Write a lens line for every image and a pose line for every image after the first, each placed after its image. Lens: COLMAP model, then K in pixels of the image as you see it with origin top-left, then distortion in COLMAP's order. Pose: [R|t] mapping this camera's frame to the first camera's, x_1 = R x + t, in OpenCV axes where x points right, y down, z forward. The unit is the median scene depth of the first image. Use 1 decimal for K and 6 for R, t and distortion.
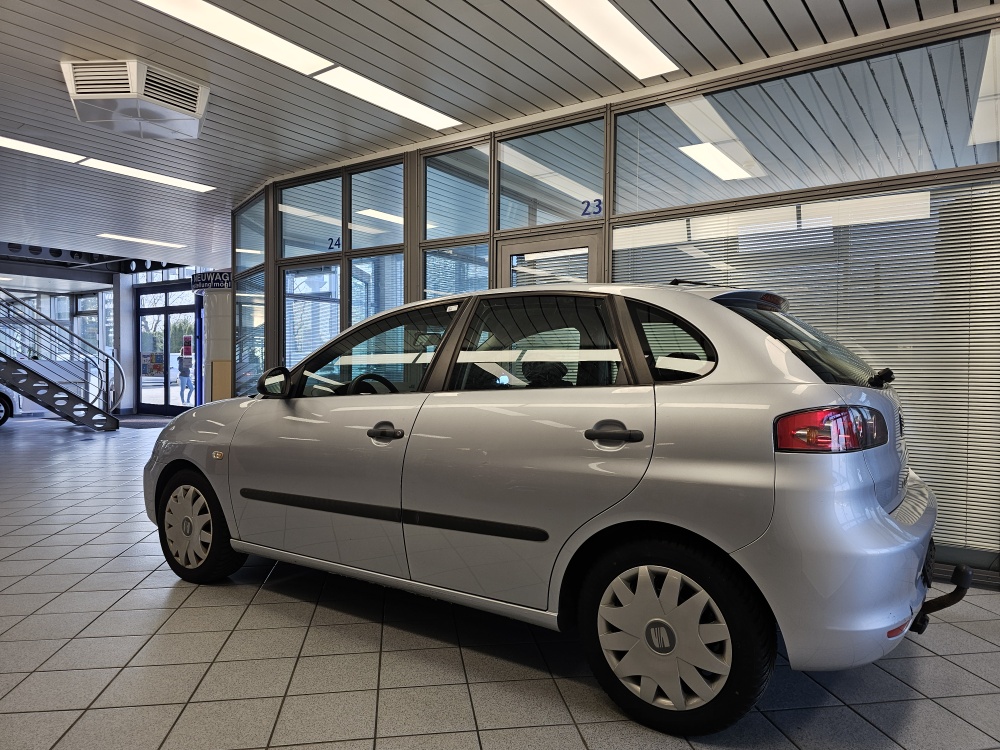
lens RADIAL K [[660.4, 0, 500.0], [0, 660.4, 375.0], [0, 0, 1]] dist [0.075350, -0.088371]
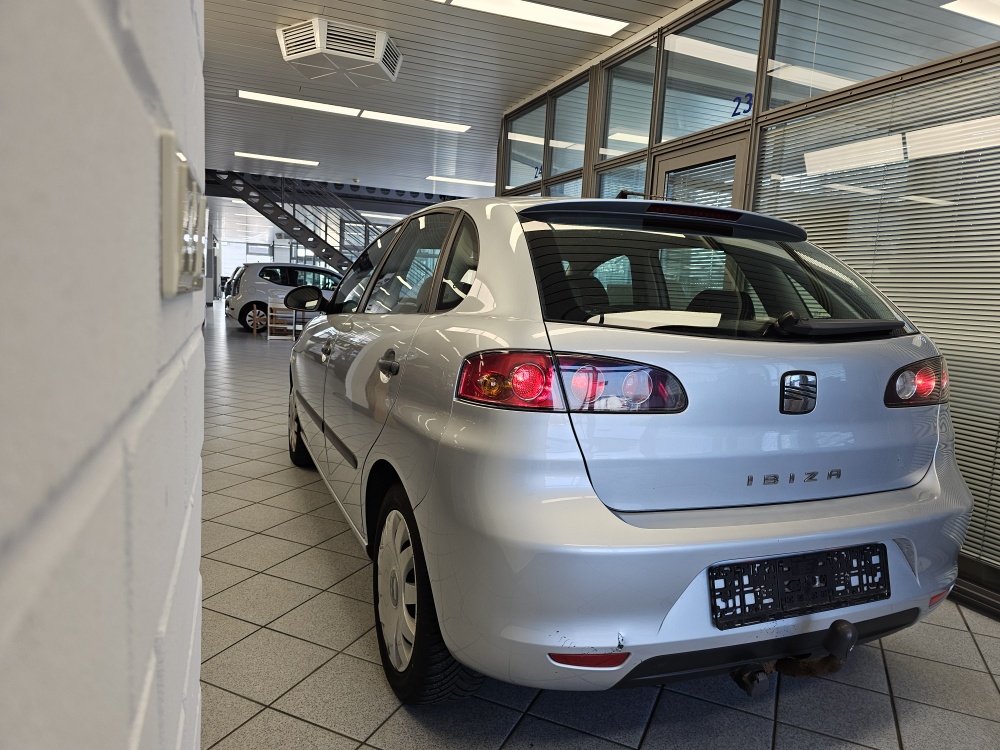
lens RADIAL K [[675.1, 0, 494.9], [0, 675.1, 372.0], [0, 0, 1]] dist [0.010957, -0.006208]
pose [[0.829315, 0.107032, -0.548434, 0.341300], [-0.060832, 0.992944, 0.101796, -0.000407], [0.555460, -0.051059, 0.829974, 0.137787]]
